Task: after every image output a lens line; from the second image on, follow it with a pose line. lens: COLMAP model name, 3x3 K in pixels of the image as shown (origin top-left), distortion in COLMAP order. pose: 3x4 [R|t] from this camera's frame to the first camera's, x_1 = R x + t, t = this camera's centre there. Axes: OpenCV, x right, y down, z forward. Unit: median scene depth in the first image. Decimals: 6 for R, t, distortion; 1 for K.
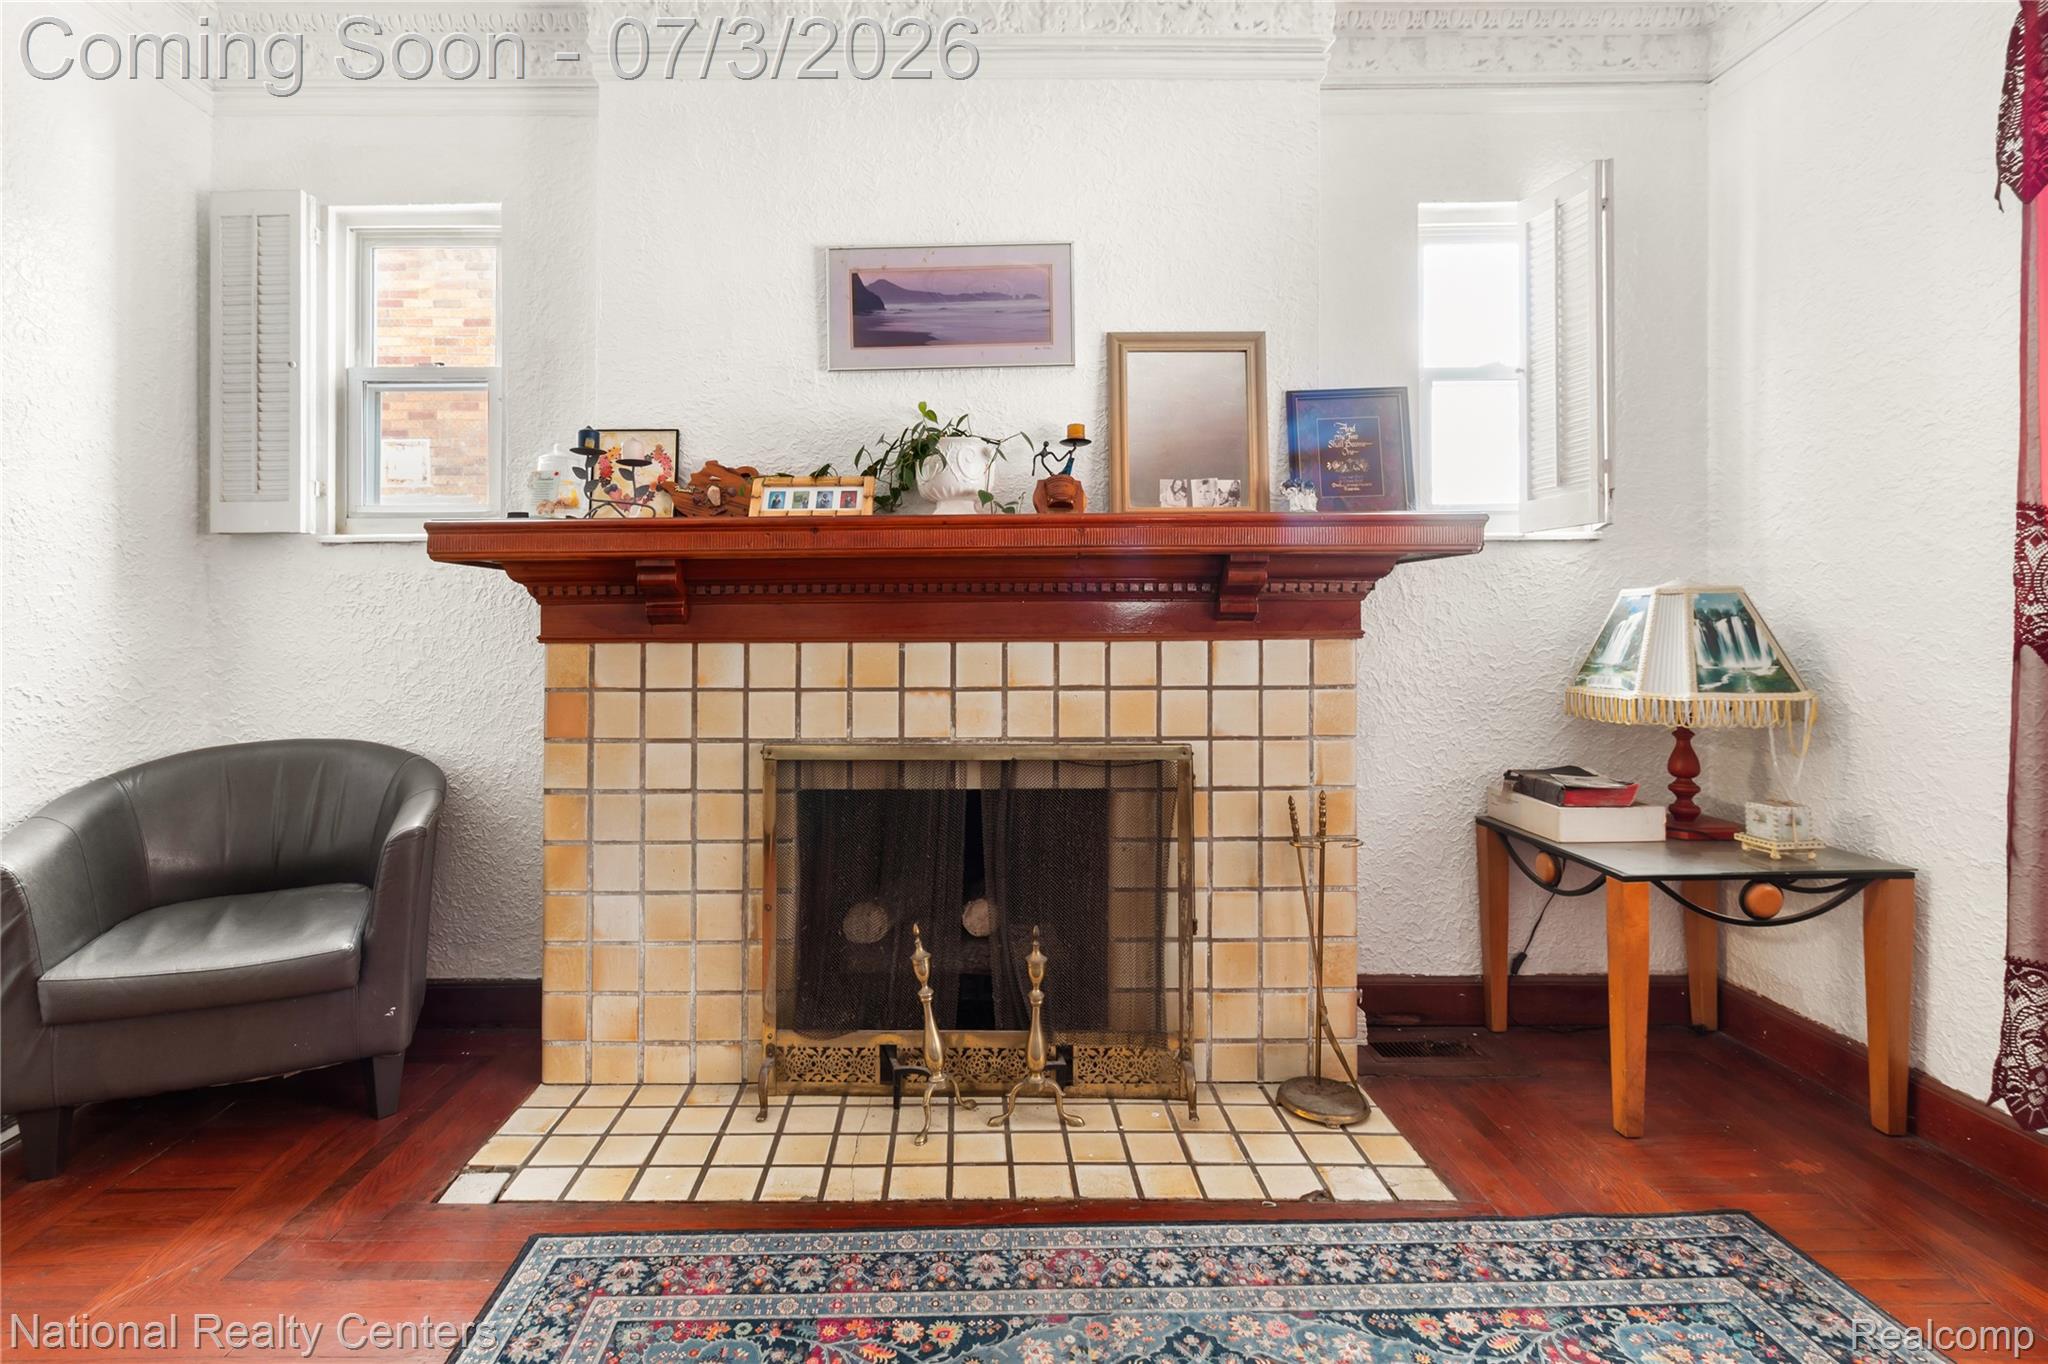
lens RADIAL K [[988.7, 0, 974.4], [0, 988.7, 613.7], [0, 0, 1]] dist [0.004403, 0.000310]
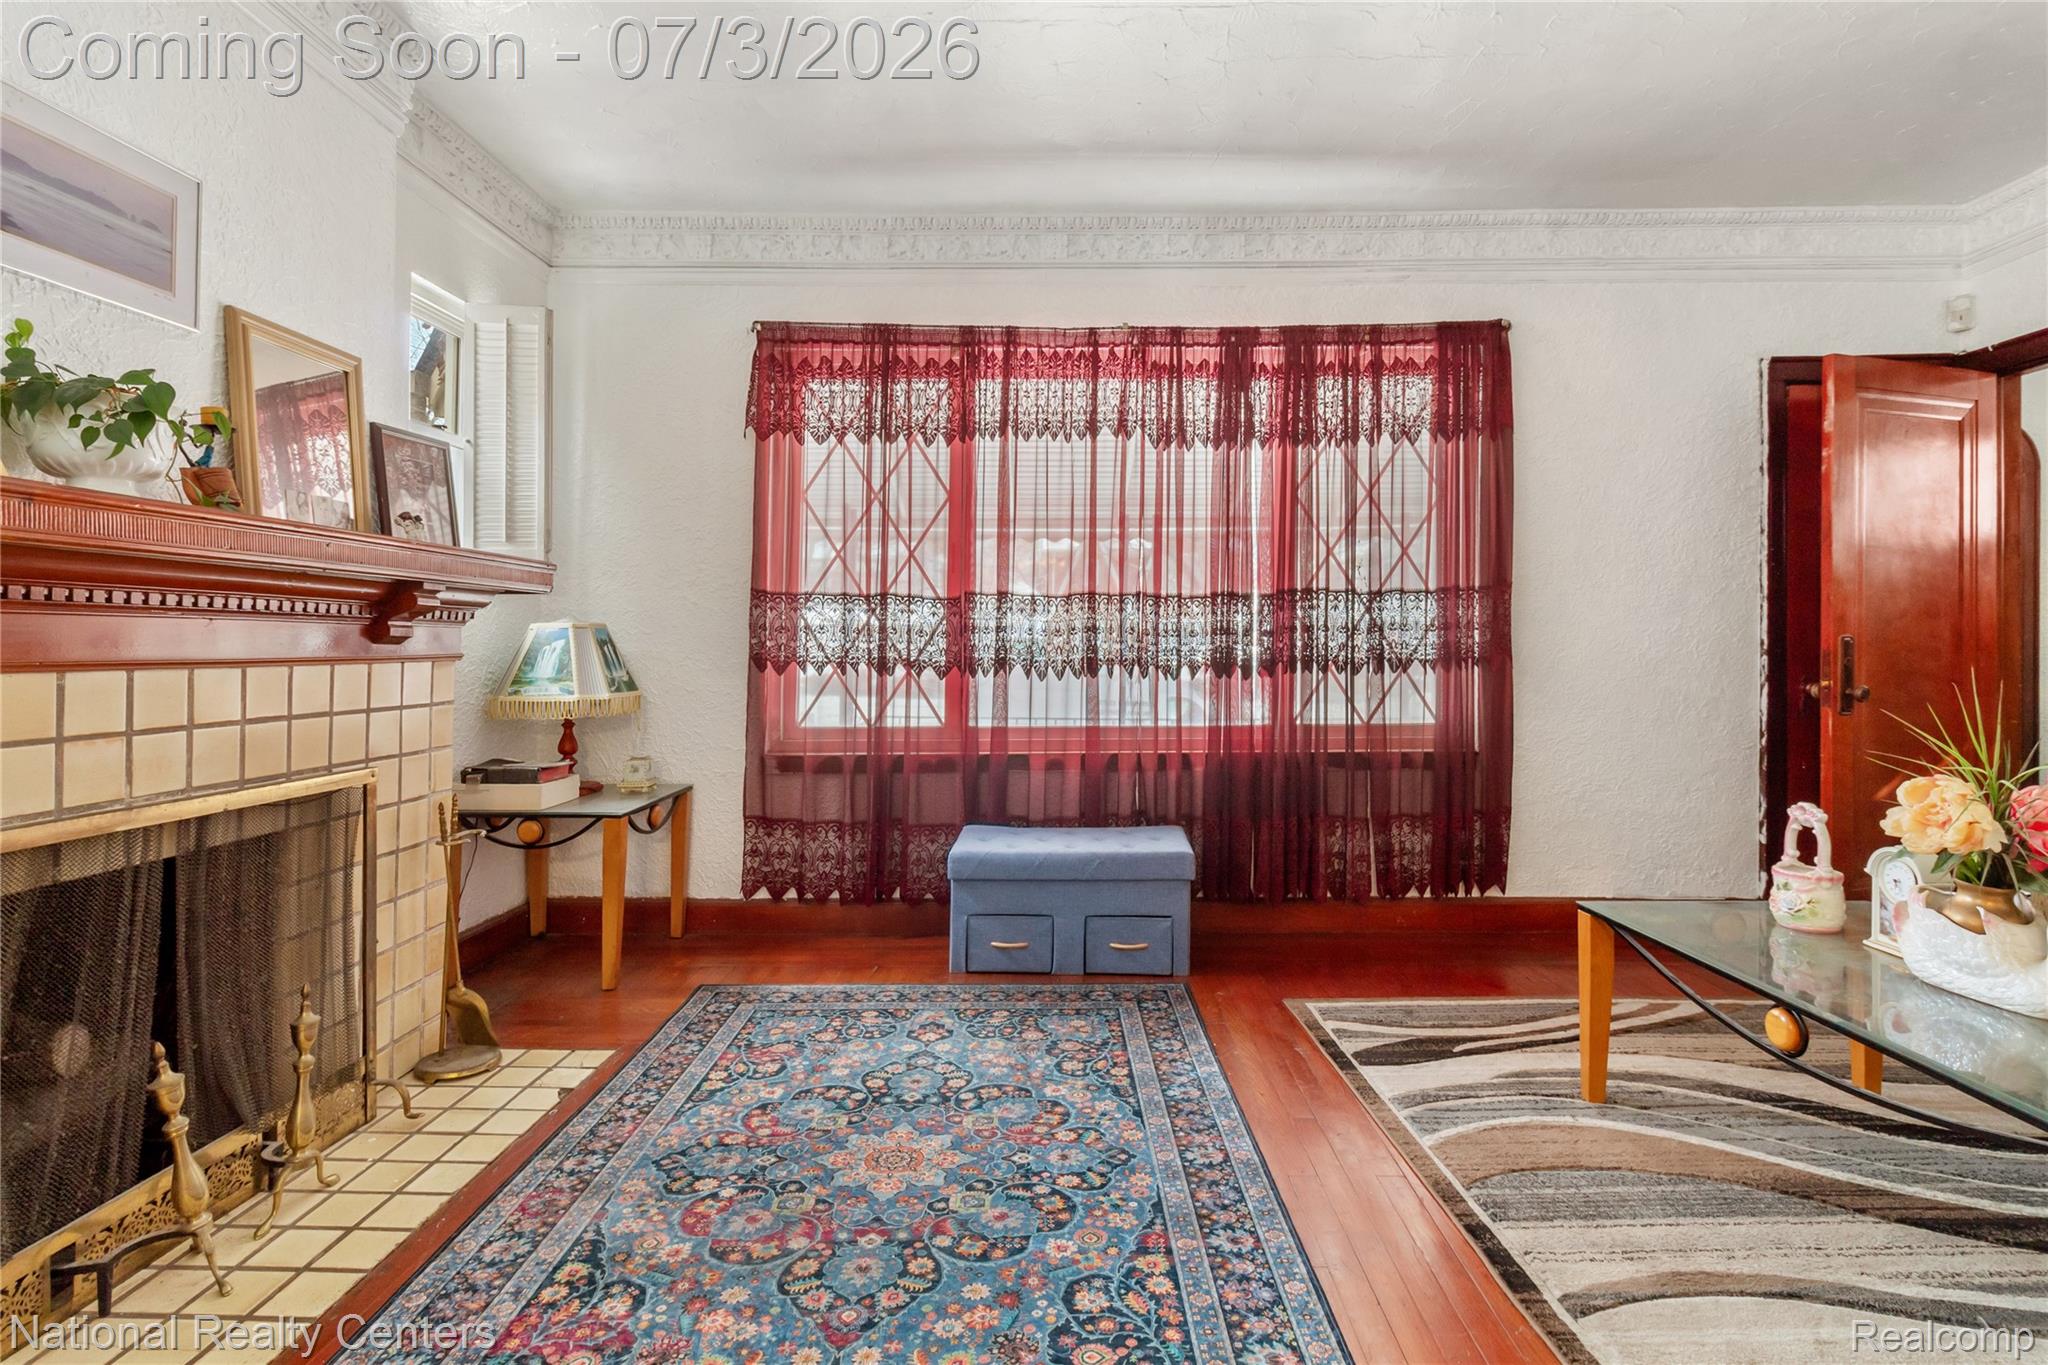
lens RADIAL K [[992.8, 0, 1041.6], [0, 992.8, 617.2], [0, 0, 1]] dist [-0.000689, 0.000512]
pose [[0.024171, 0.033351, 0.999151, -0.762576], [-0.005470, 0.999433, -0.033228, 0.009571], [-0.999693, -0.004662, 0.024340, 0.286736]]
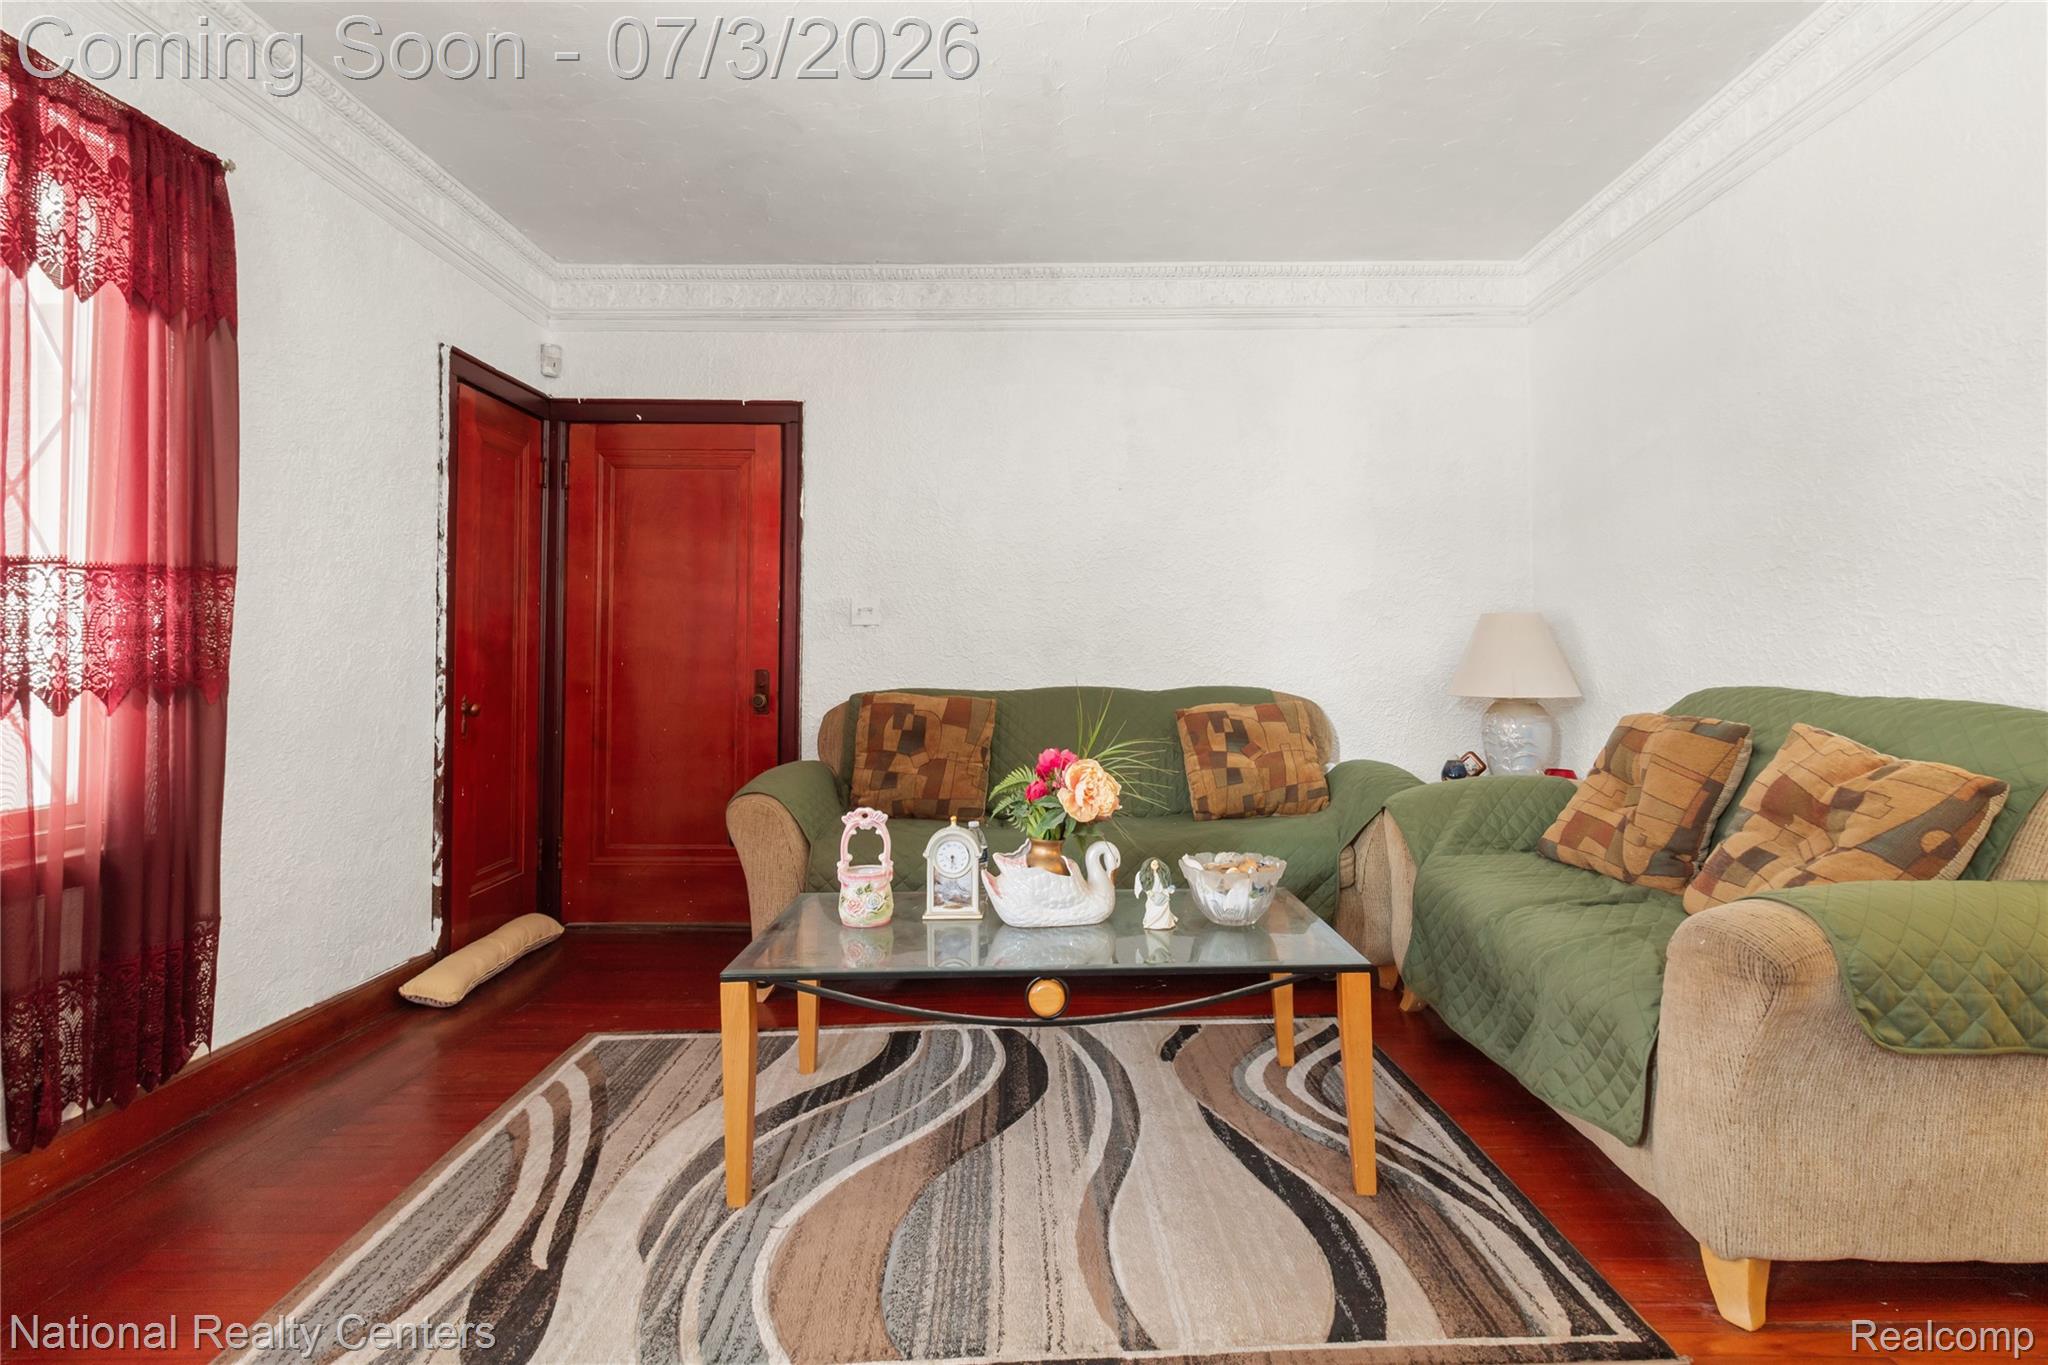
lens RADIAL K [[1012.9, 0, 1047.6], [0, 1012.9, 638.4], [0, 0, 1]] dist [0.000384, -0.000040]
pose [[-0.999968, 0.007120, 0.003510, -0.000124], [0.007012, 0.999528, -0.029905, 0.008571], [-0.003722, -0.029880, -0.999547, 0.625269]]
